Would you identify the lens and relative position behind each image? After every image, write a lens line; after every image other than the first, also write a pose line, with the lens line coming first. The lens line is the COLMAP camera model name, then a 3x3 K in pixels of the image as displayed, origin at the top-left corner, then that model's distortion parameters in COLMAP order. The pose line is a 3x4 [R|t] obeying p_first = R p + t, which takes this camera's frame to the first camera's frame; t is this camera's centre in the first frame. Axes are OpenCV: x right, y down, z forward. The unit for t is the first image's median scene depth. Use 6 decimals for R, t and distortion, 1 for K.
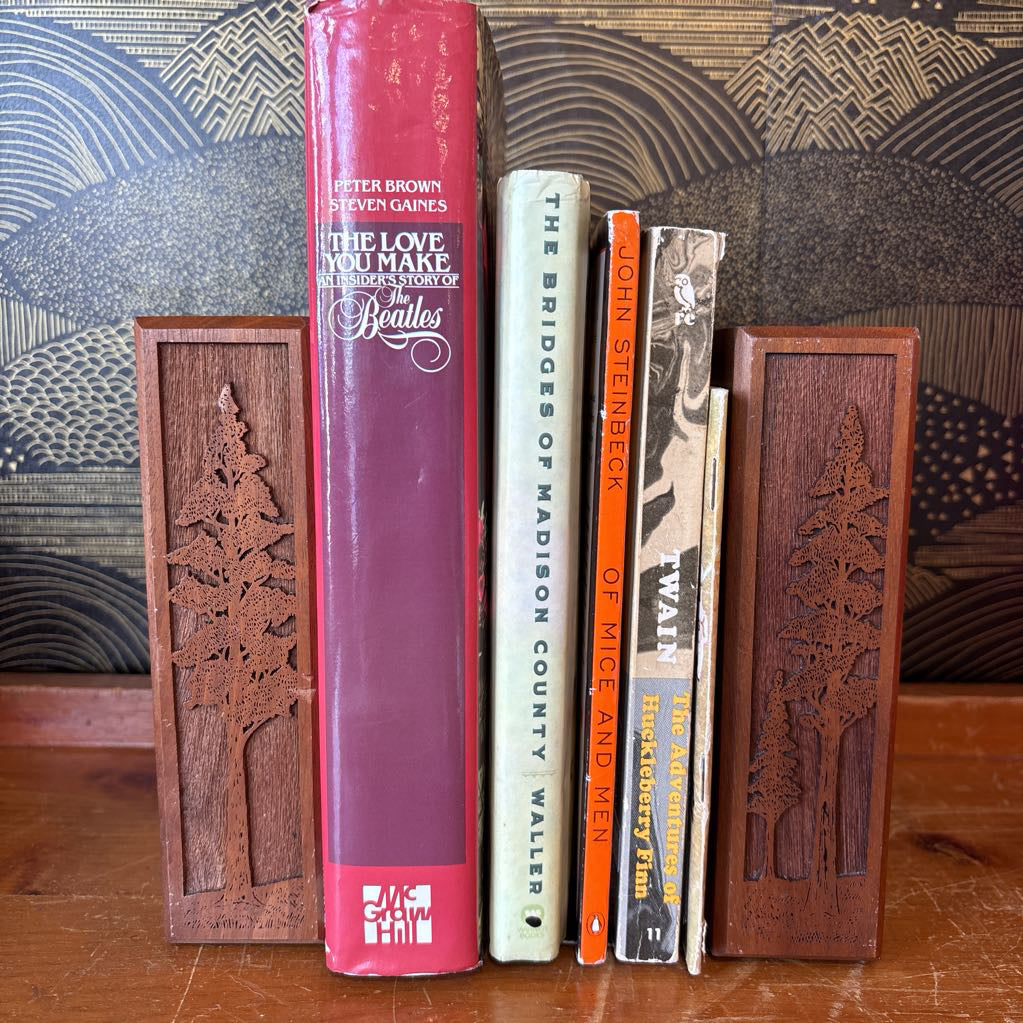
lens RADIAL K [[1094.7, 0, 514.4], [0, 1094.7, 509.4], [0, 0, 1]] dist [0.007262, 0.000000]
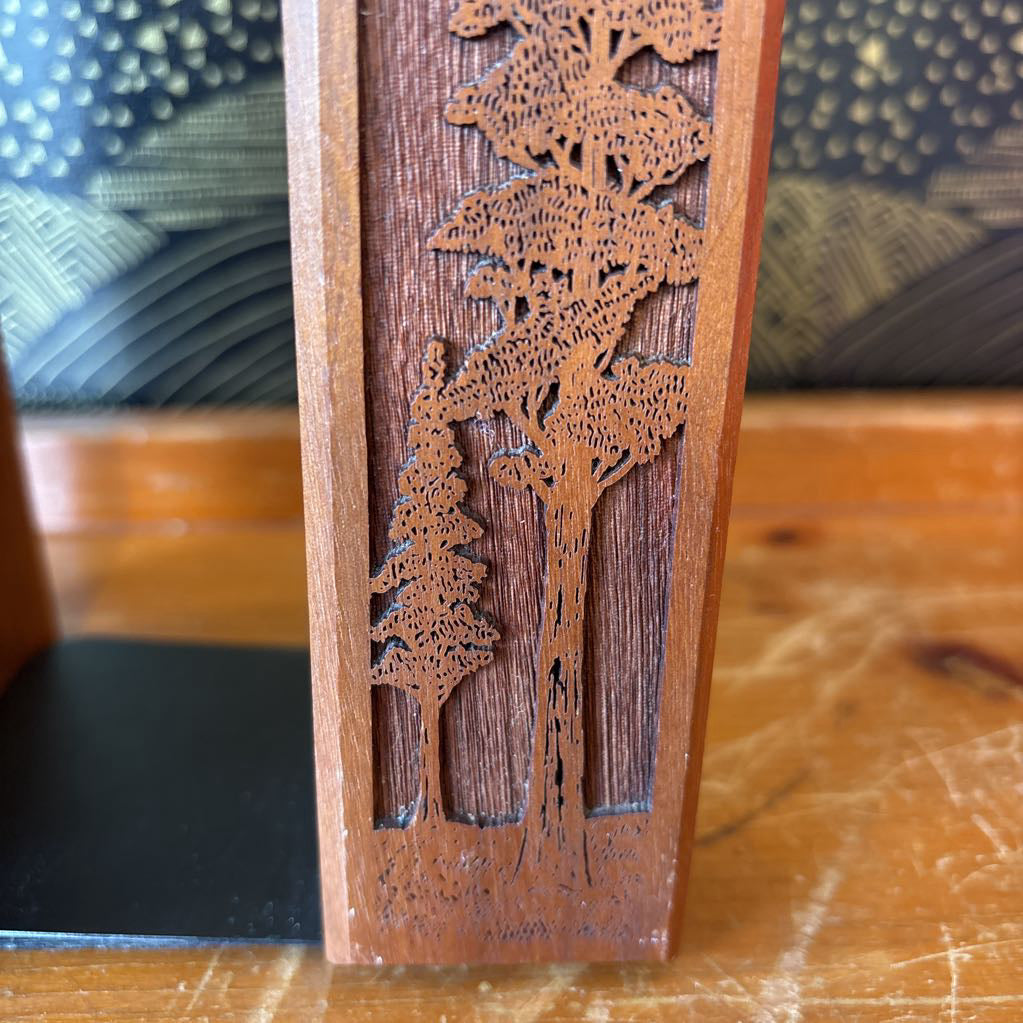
lens RADIAL K [[1121.1, 0, 516.0], [0, 1121.1, 519.3], [0, 0, 1]] dist [-0.023024, 0.000000]
pose [[0.999290, -0.033894, 0.016431, 0.124234], [0.029118, 0.971844, 0.233821, 0.074253], [-0.023894, -0.233176, 0.972141, 0.376284]]
